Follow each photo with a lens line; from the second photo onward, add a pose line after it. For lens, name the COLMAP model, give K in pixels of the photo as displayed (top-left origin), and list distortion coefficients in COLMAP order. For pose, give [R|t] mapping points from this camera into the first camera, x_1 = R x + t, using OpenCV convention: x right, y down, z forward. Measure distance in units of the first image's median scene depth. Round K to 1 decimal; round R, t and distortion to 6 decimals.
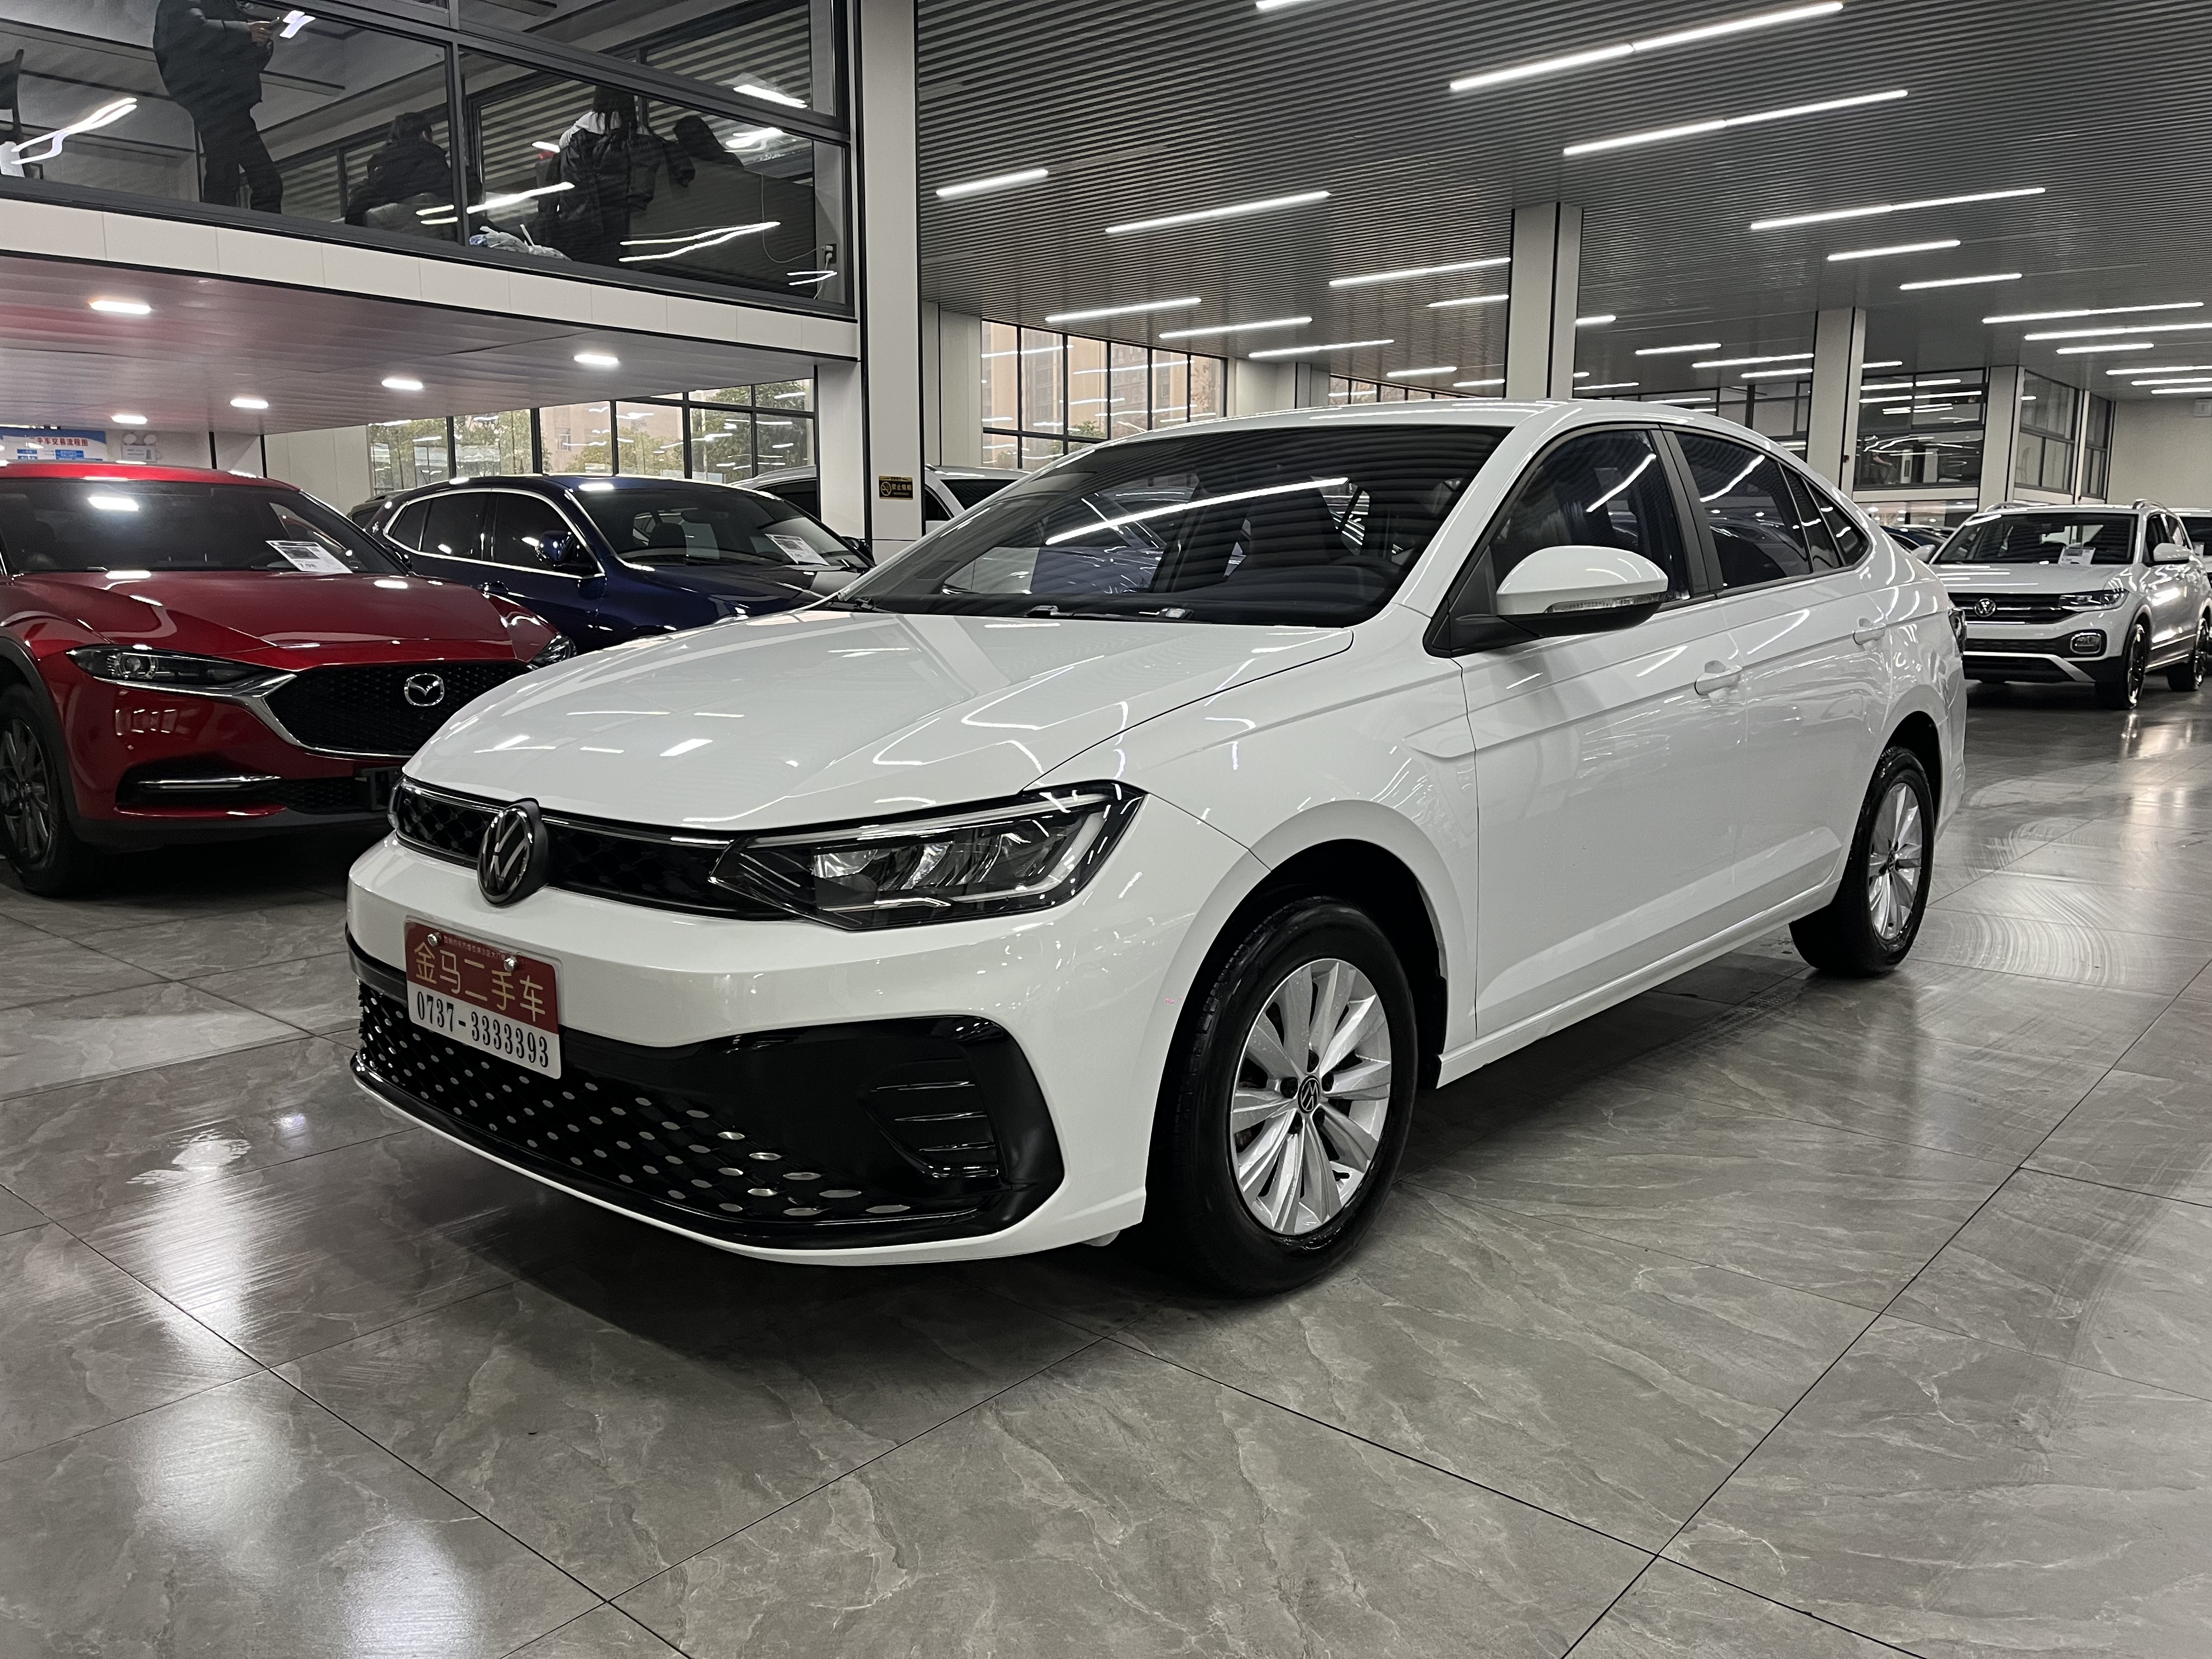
lens RADIAL K [[1682.8, 0, 1106.2], [0, 1682.8, 793.9], [0, 0, 1]] dist [0.040293, 0.000151]
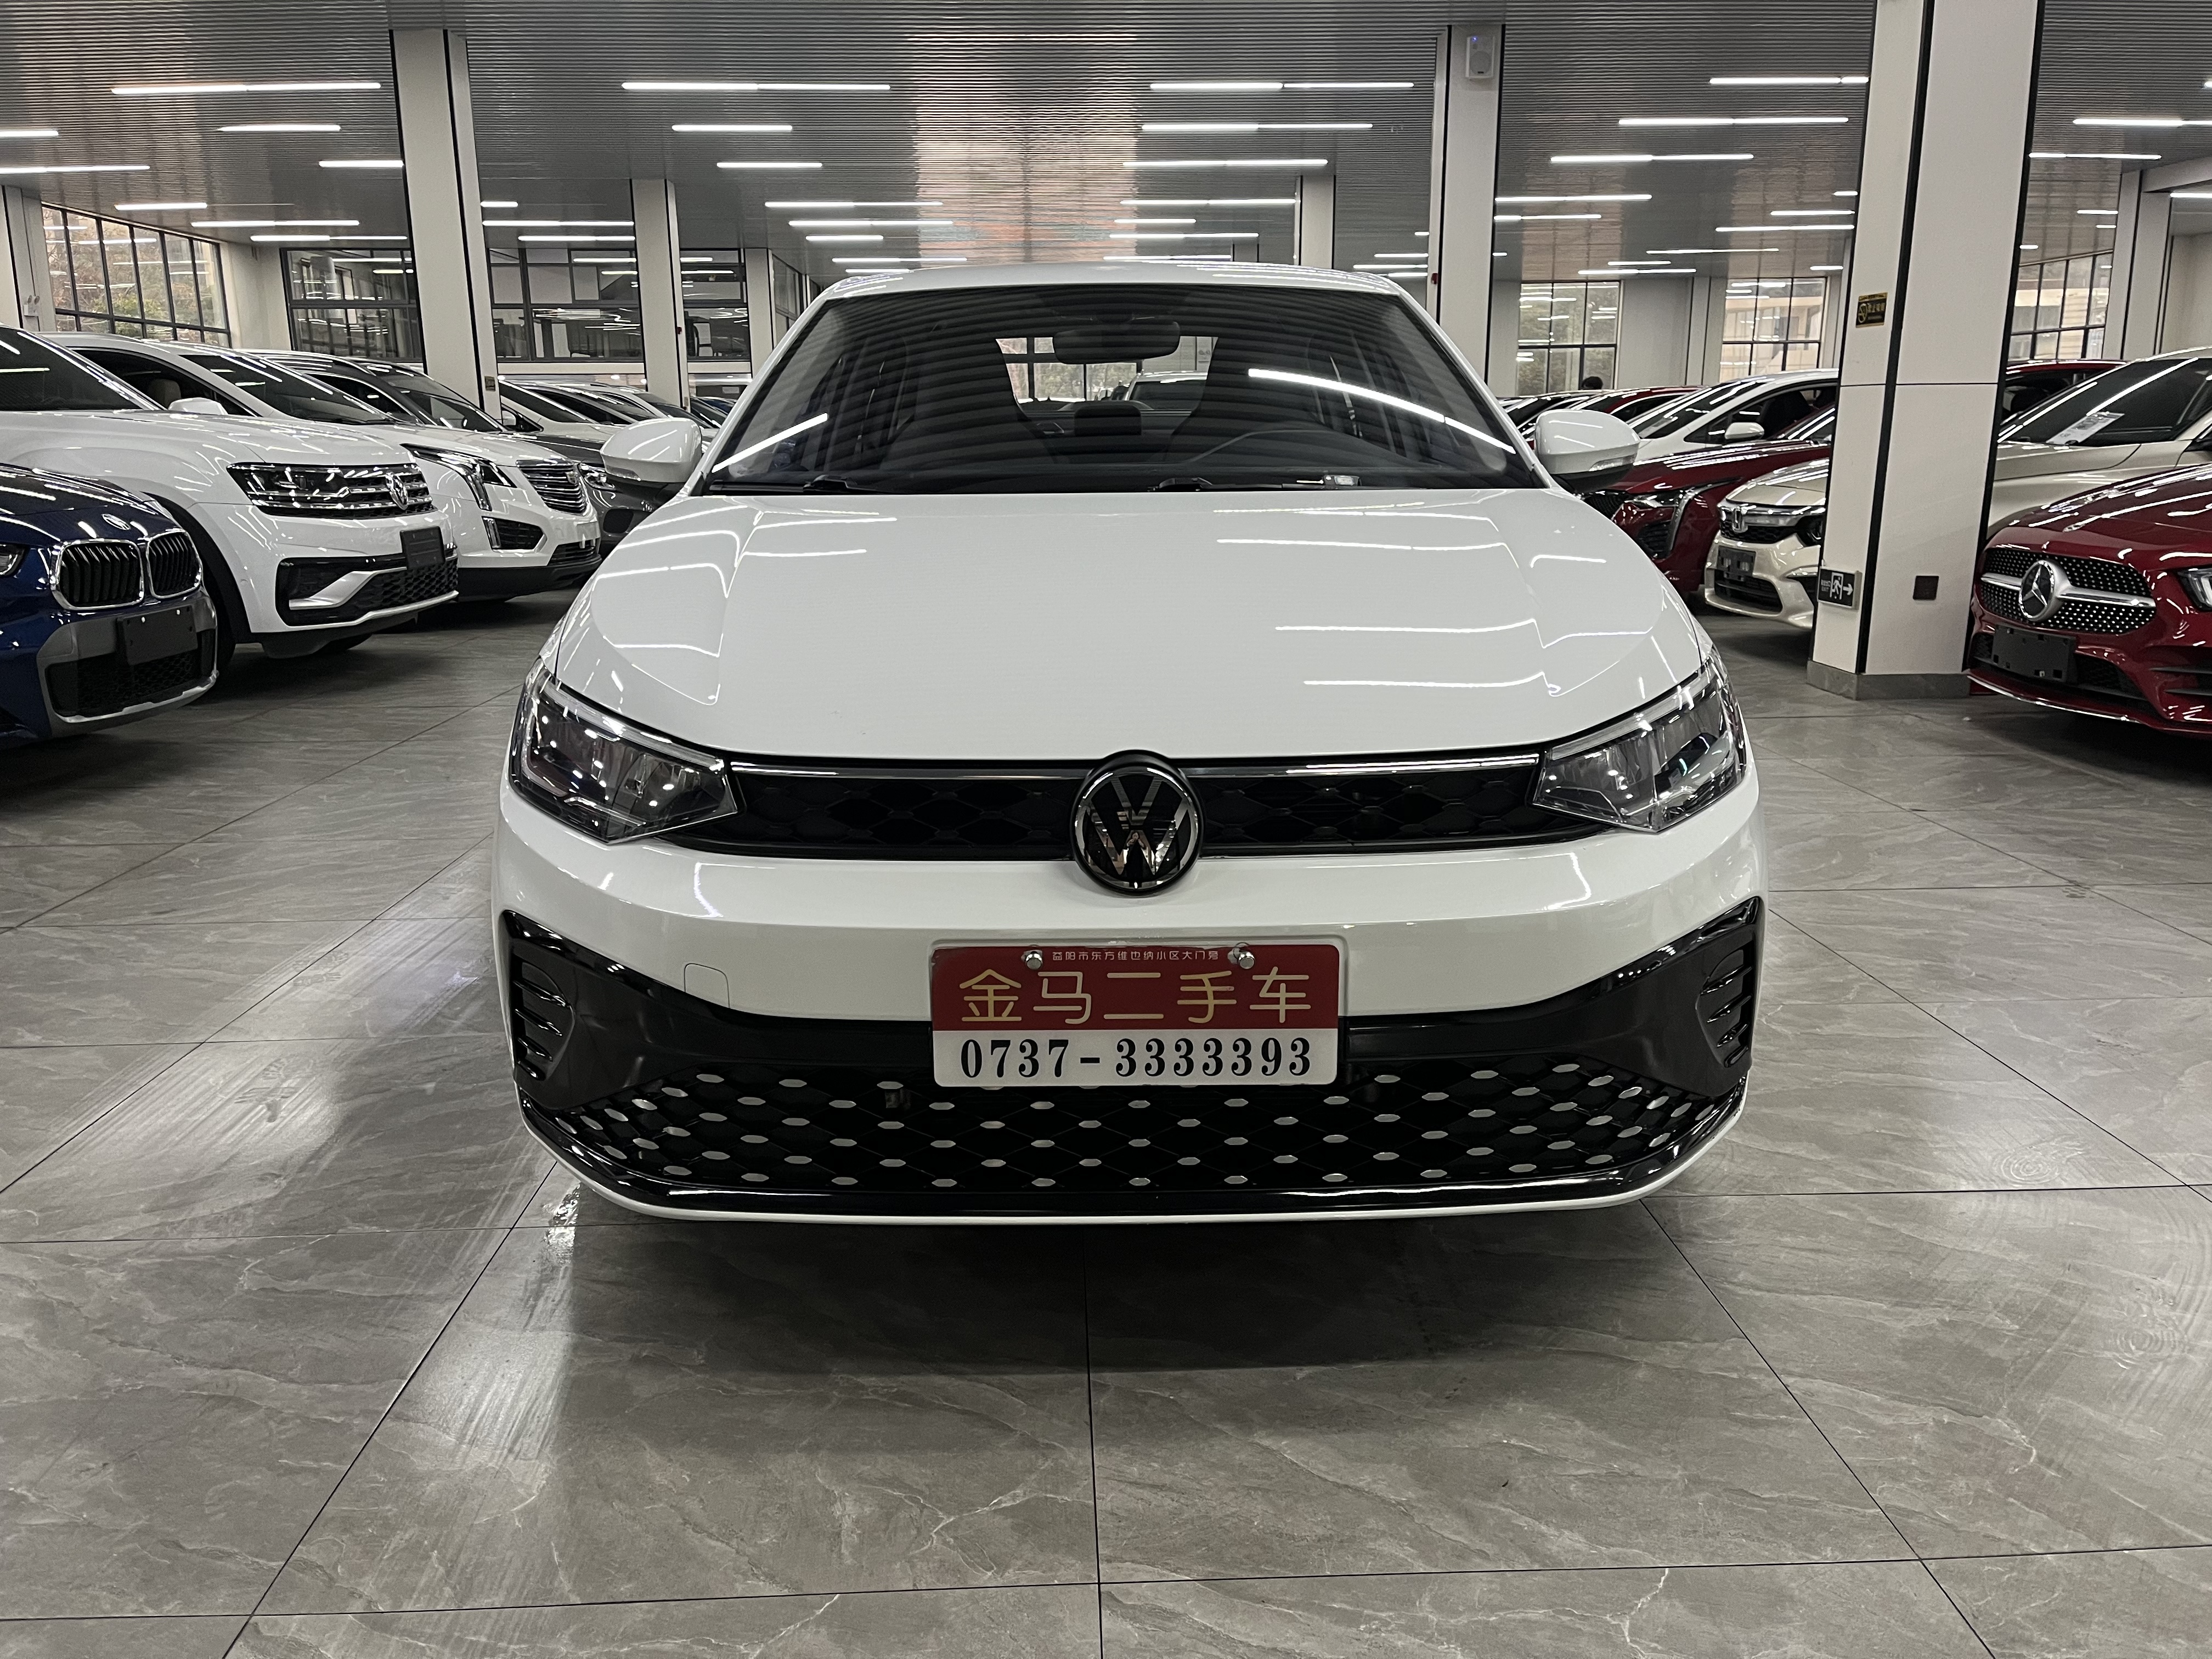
lens RADIAL K [[1674.8, 0, 1106.0], [0, 1674.8, 829.5], [0, 0, 1]] dist [0.110463, -0.155532]
pose [[0.736116, -0.163822, 0.656730, -0.870607], [0.102549, 0.986060, 0.131028, -0.063079], [-0.669041, -0.029105, 0.742655, 0.462664]]
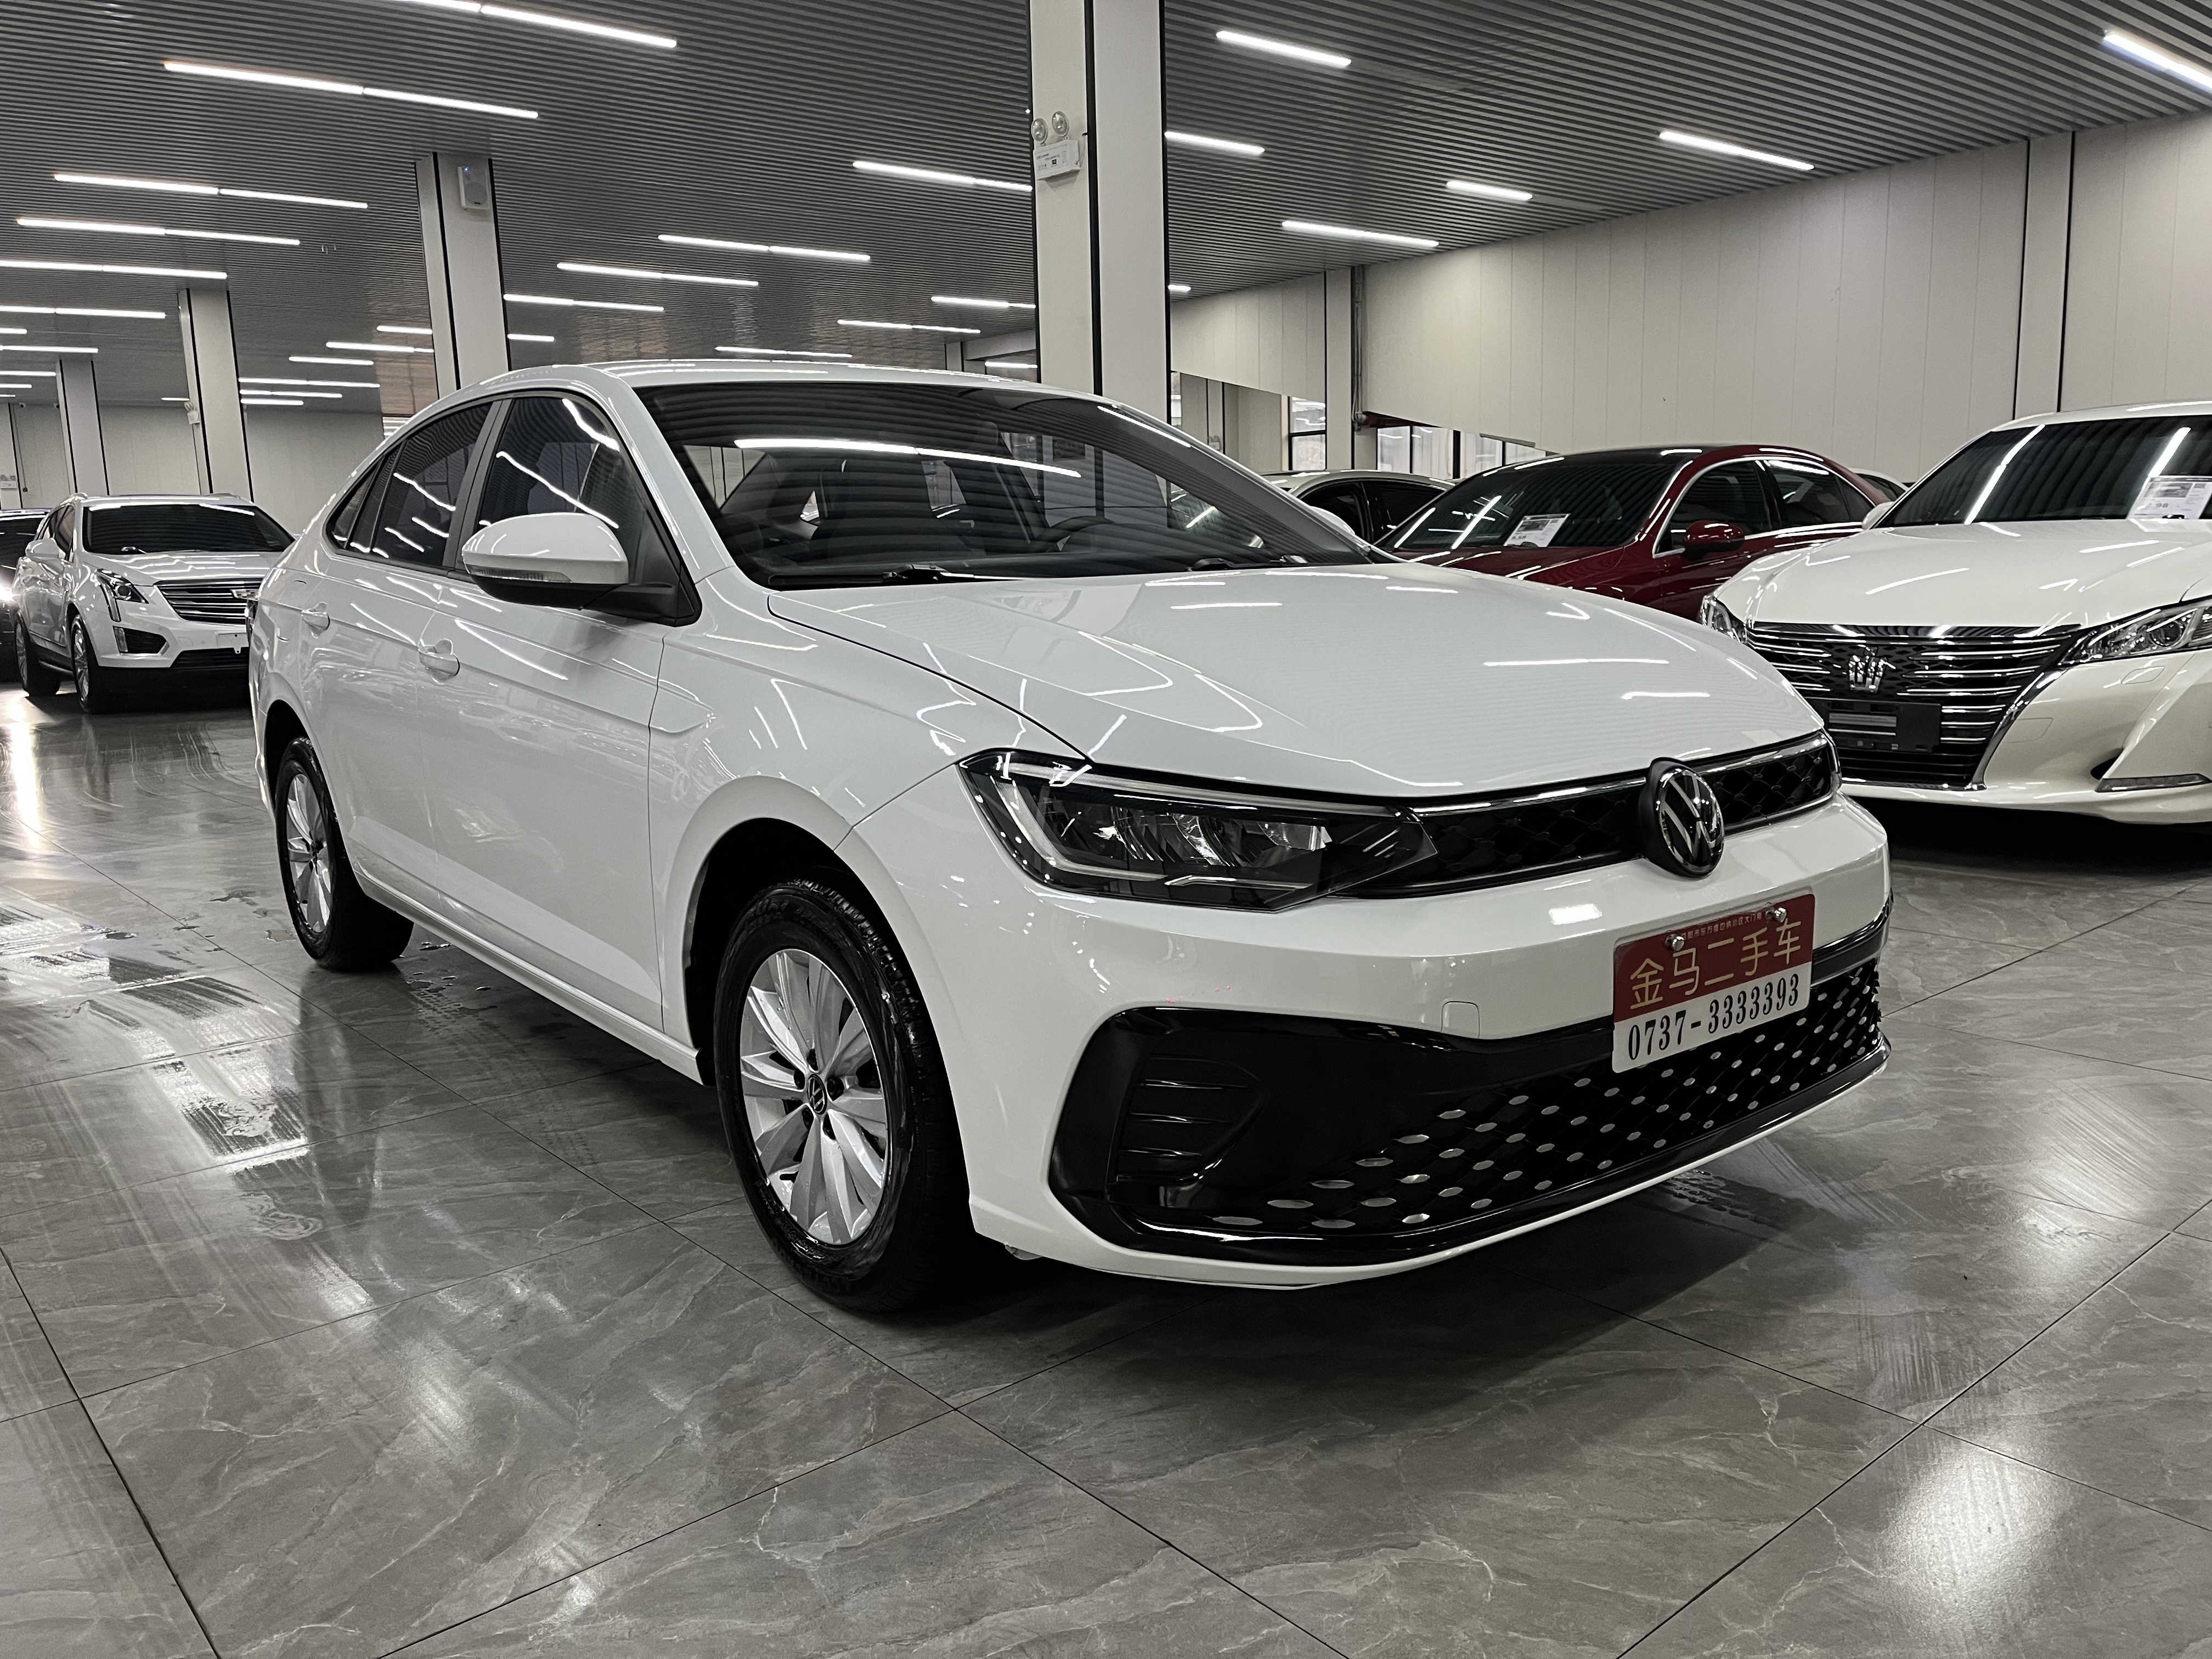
lens RADIAL K [[1674.8, 0, 1106.0], [0, 1674.8, 829.5], [0, 0, 1]] dist [0.110463, -0.155532]
pose [[0.157587, -0.171613, 0.972479, -1.293516], [0.164600, 0.975572, 0.145486, -0.142183], [-0.973691, 0.137143, 0.181985, 1.157234]]
